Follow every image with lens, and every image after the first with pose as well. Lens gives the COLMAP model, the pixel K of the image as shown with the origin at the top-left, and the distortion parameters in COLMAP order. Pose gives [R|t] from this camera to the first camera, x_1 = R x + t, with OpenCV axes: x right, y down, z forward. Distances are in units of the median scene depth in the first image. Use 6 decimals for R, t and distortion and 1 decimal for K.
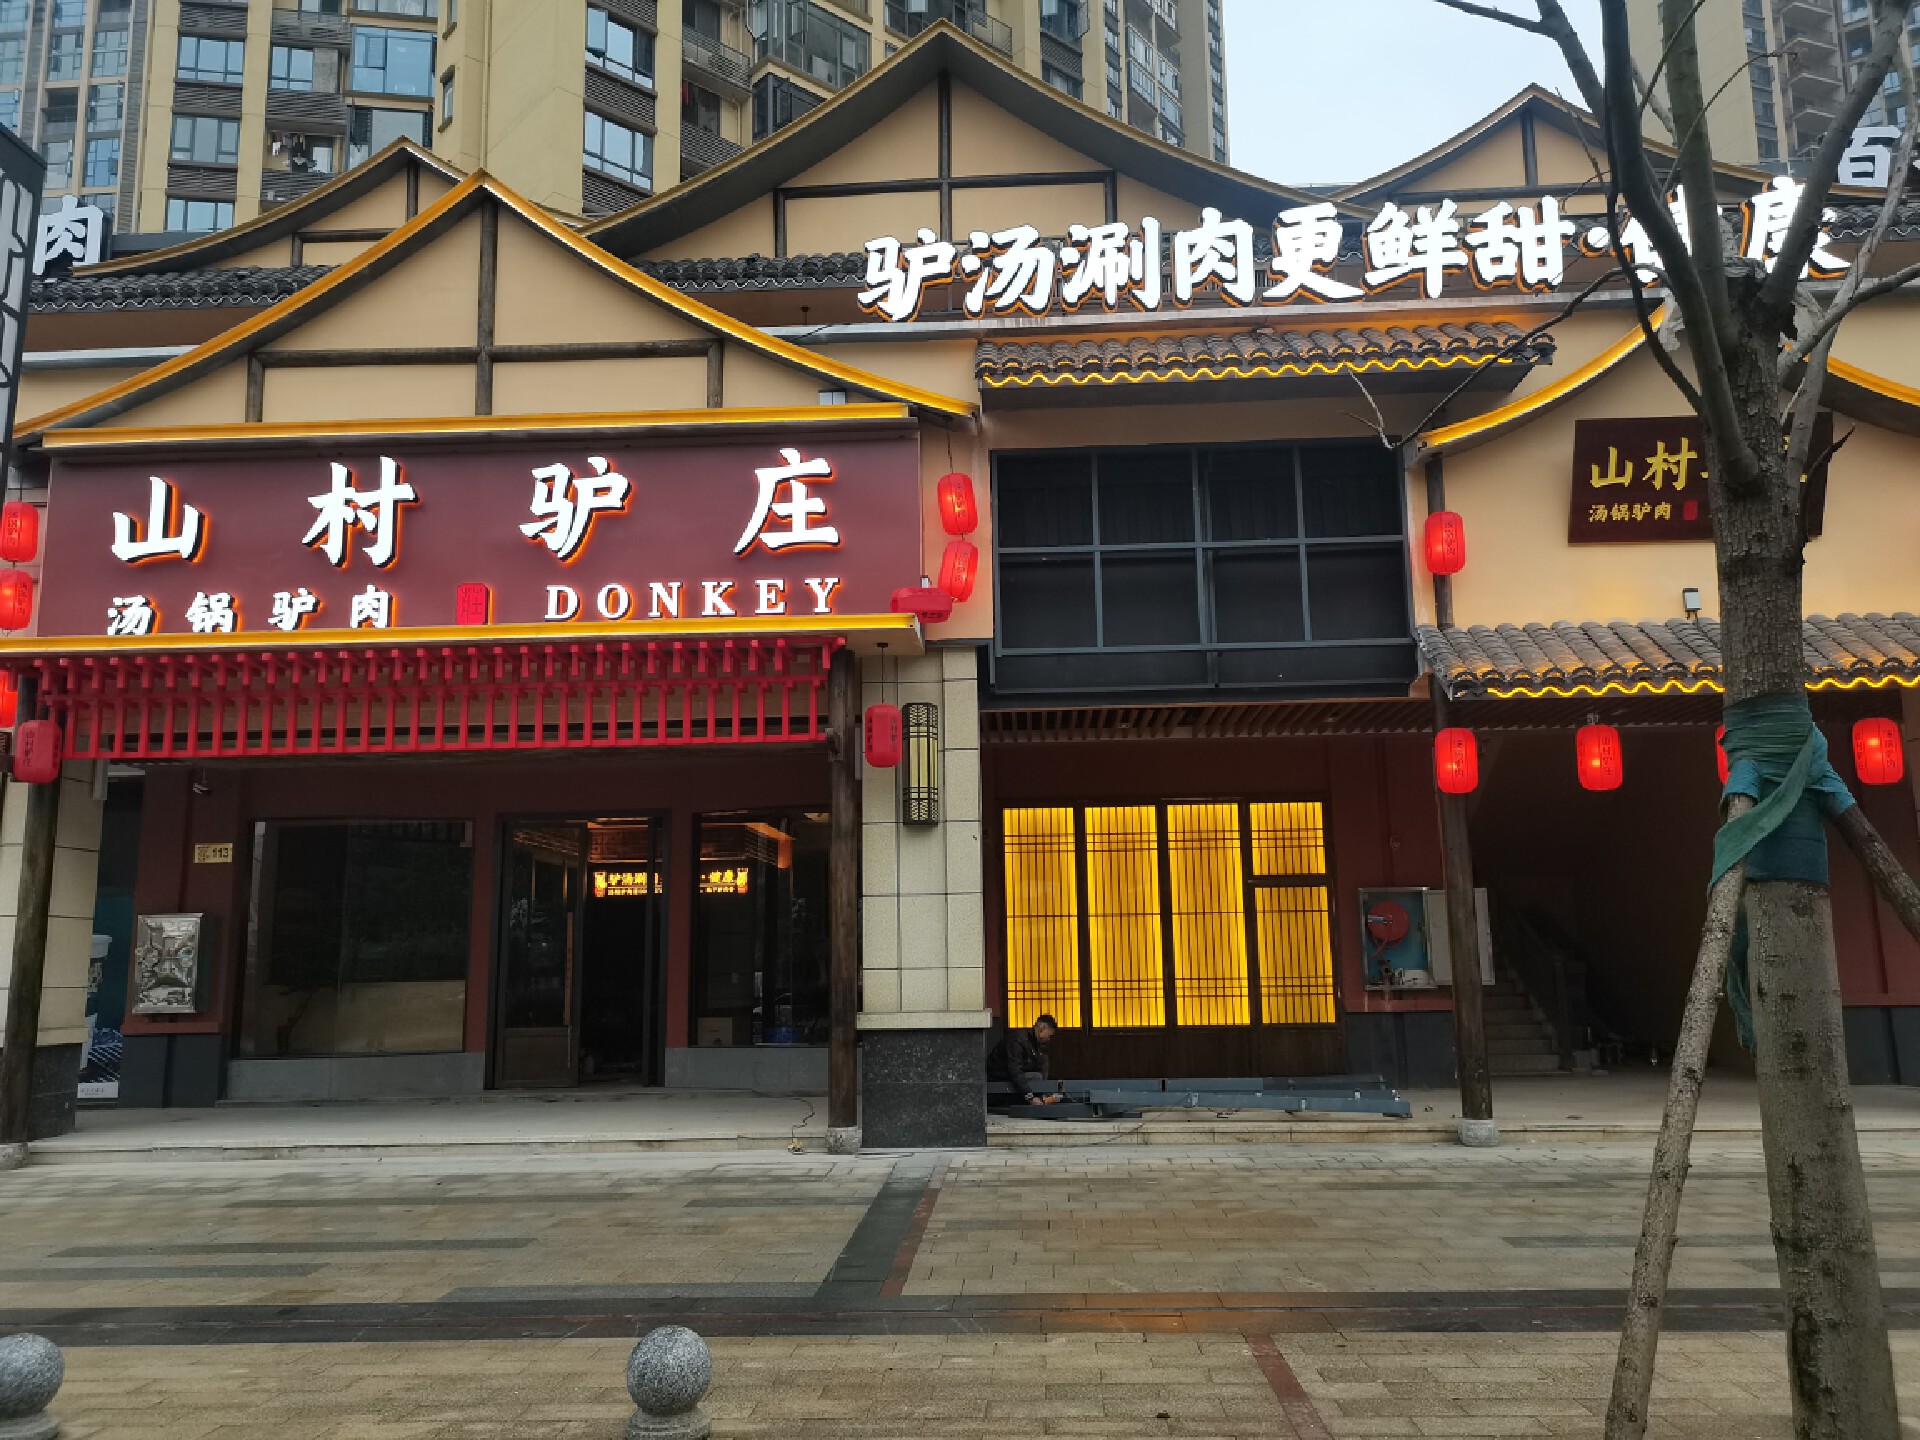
lens RADIAL K [[1462.6, 0, 960.0], [0, 1462.6, 720.0], [0, 0, 1]] dist [0.076517, -0.093529]
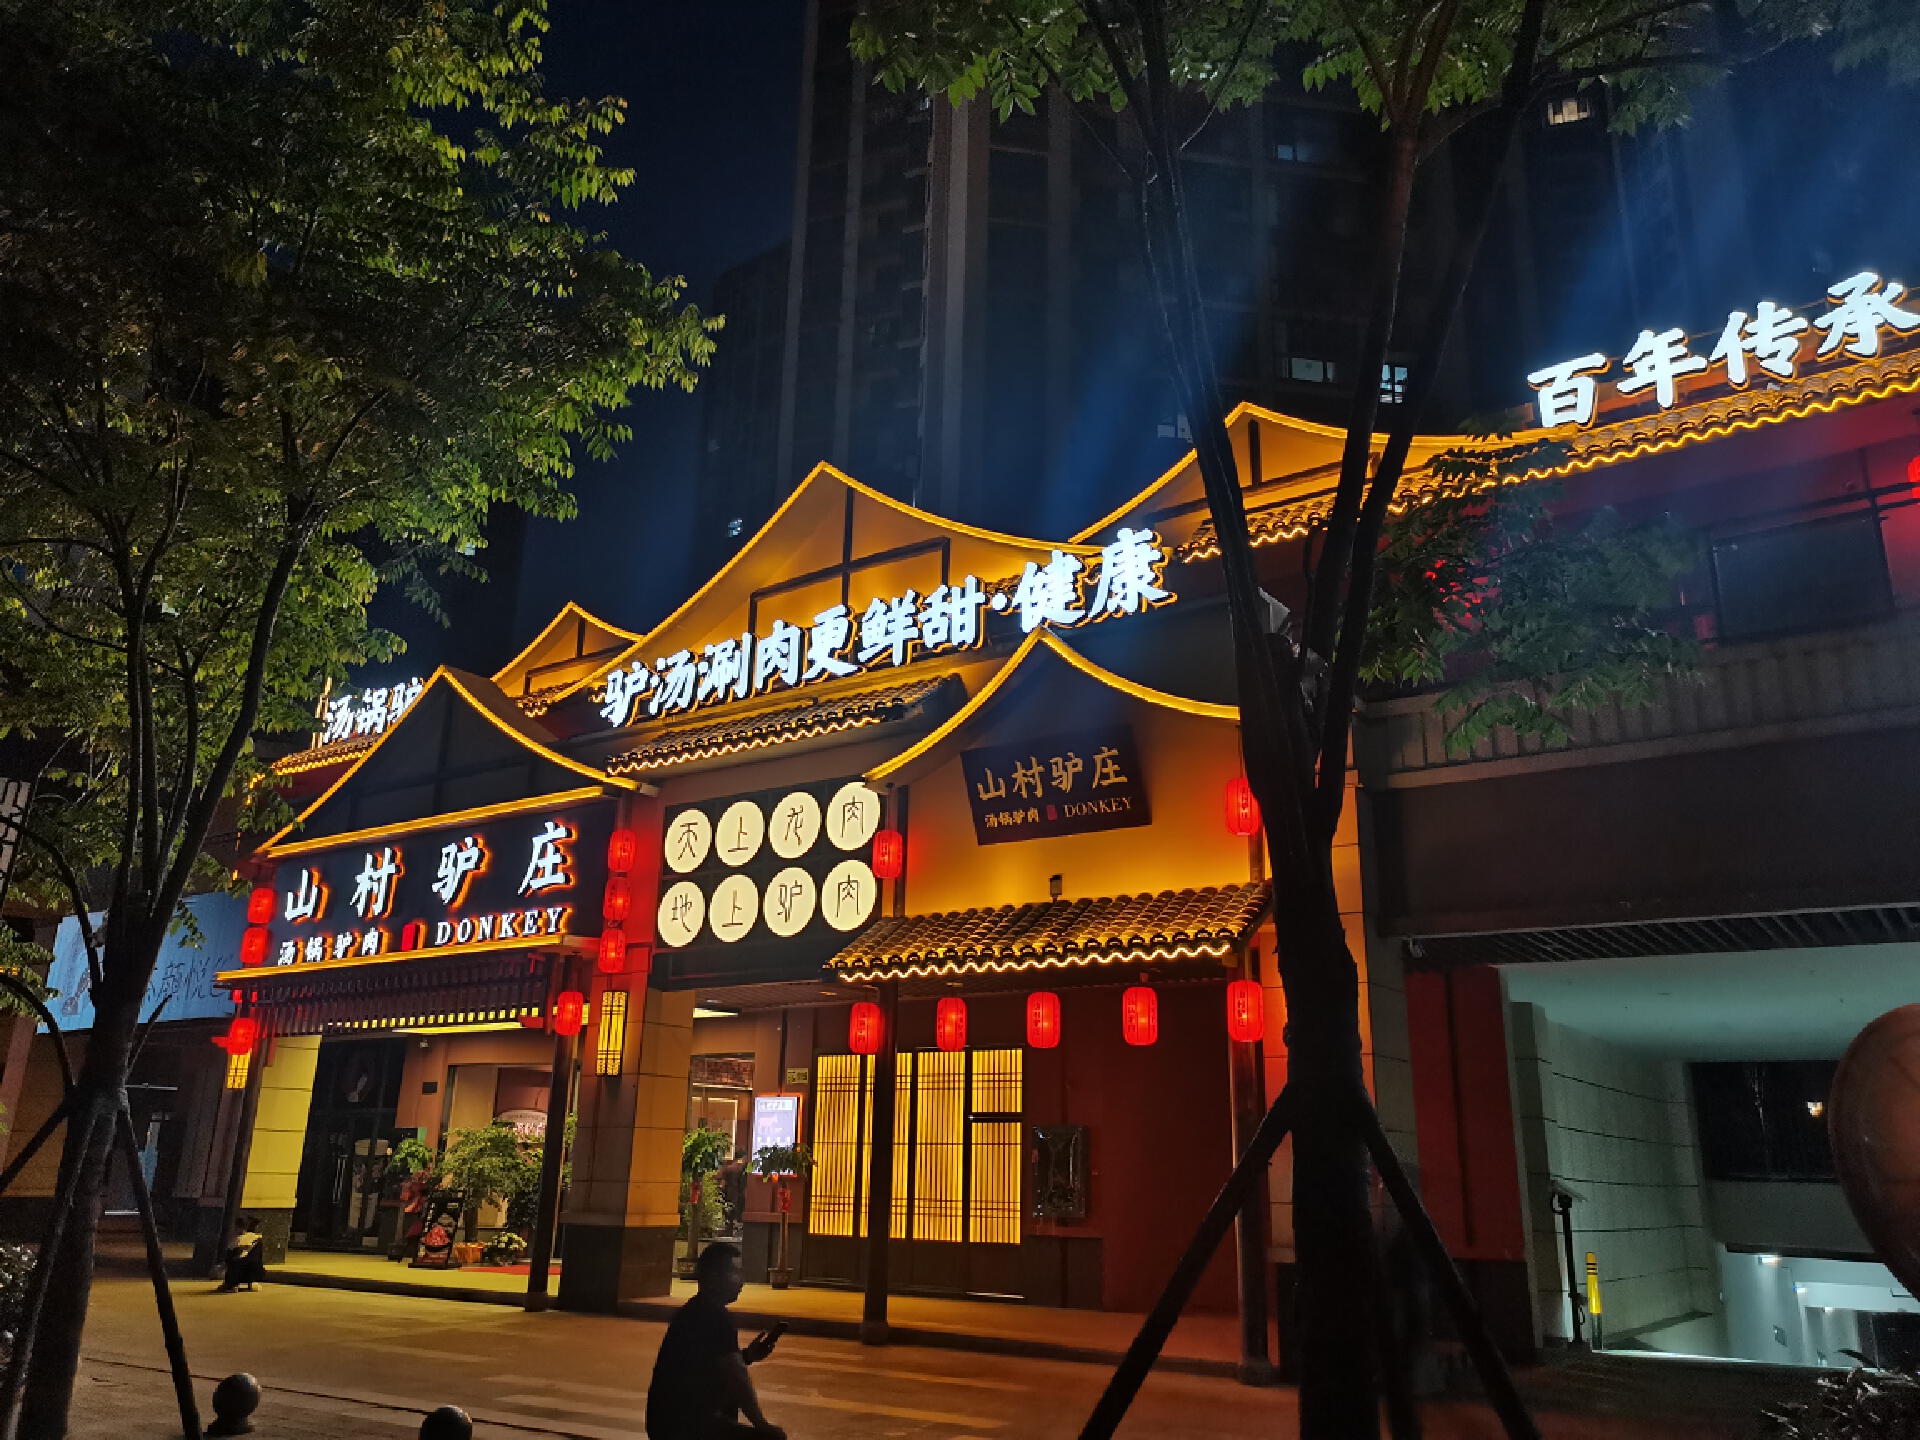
lens RADIAL K [[1462.6, 0, 960.0], [0, 1462.6, 720.0], [0, 0, 1]] dist [0.076517, -0.093529]
pose [[0.848594, -0.124035, -0.514299, 1.025670], [0.053199, 0.987207, -0.150308, -0.037723], [0.526363, 0.100190, 0.844337, -0.067905]]
